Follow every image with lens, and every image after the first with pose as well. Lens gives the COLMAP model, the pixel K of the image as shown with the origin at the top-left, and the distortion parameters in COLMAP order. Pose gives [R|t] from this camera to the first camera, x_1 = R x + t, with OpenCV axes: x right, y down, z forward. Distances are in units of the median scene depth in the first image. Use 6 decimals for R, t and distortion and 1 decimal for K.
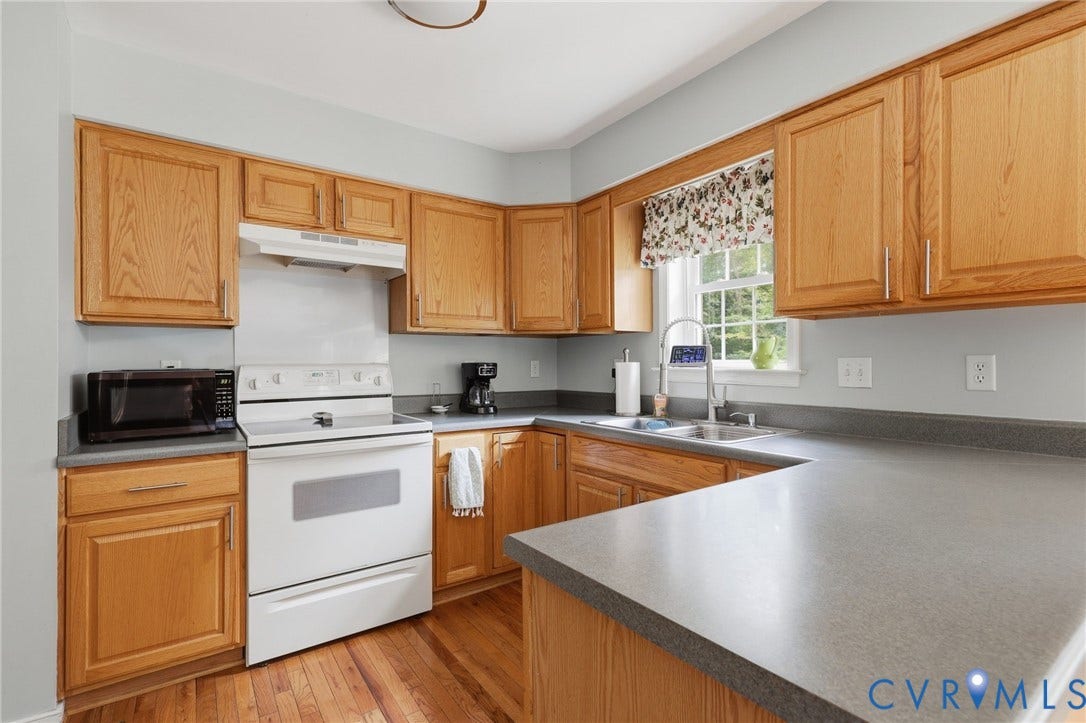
lens RADIAL K [[485.4, 0, 538.5], [0, 485.4, 363.1], [0, 0, 1]] dist [-0.008135, 0.000977]
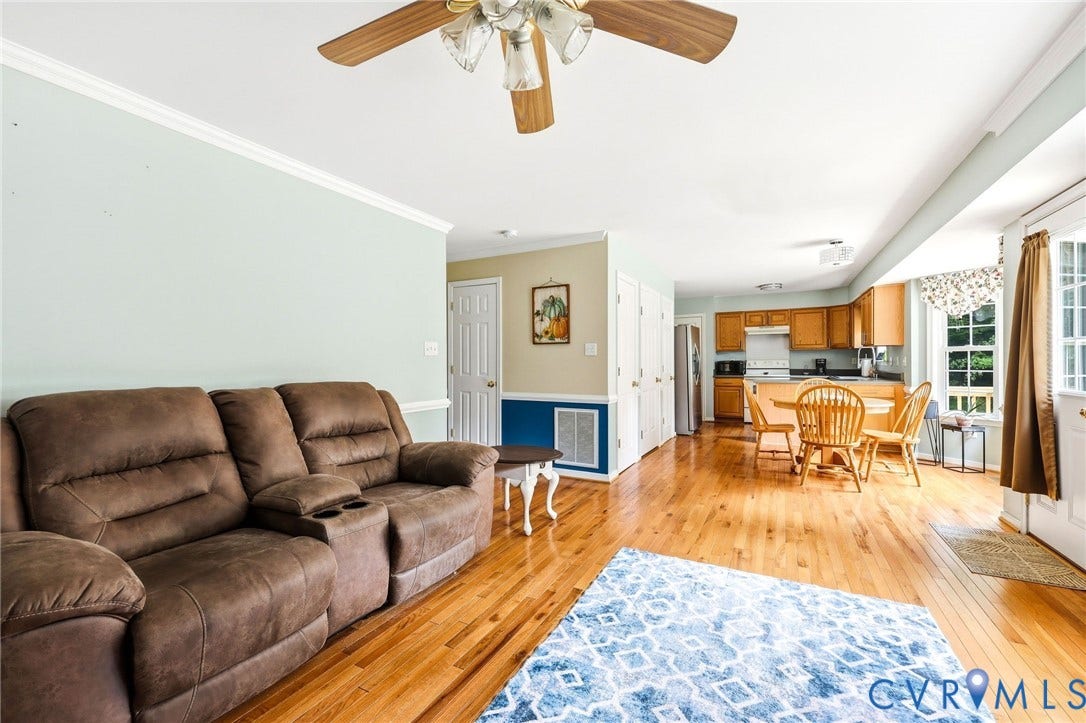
lens RADIAL K [[440.8, 0, 543.9], [0, 440.8, 360.5], [0, 0, 1]] dist [0.001691, 0.000217]
pose [[0.437151, 0.000671, -0.899388, 2.039841], [0.006724, 0.999969, 0.004014, -0.016151], [0.899363, -0.007802, 0.437133, -2.234812]]
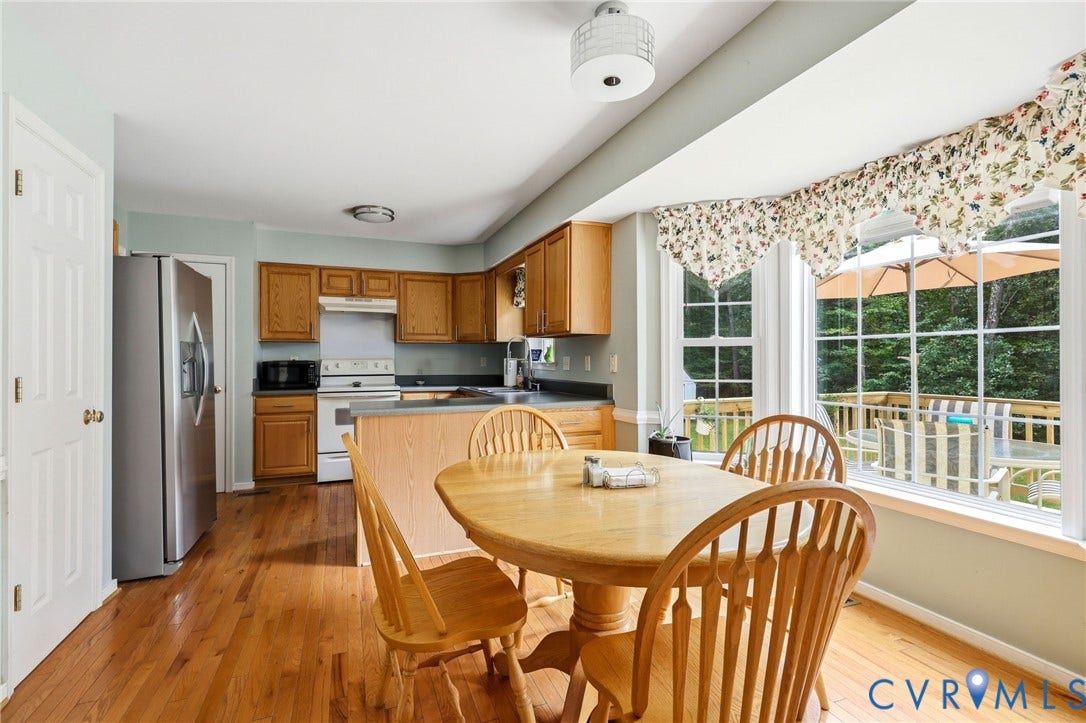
lens RADIAL K [[485.4, 0, 540.7], [0, 485.4, 361.4], [0, 0, 1]] dist [-0.008135, 0.000977]
pose [[0.971207, 0.005584, -0.238172, 0.878452], [-0.004069, 0.999968, 0.006852, -0.004451], [0.238203, -0.005685, 0.971199, -0.904292]]
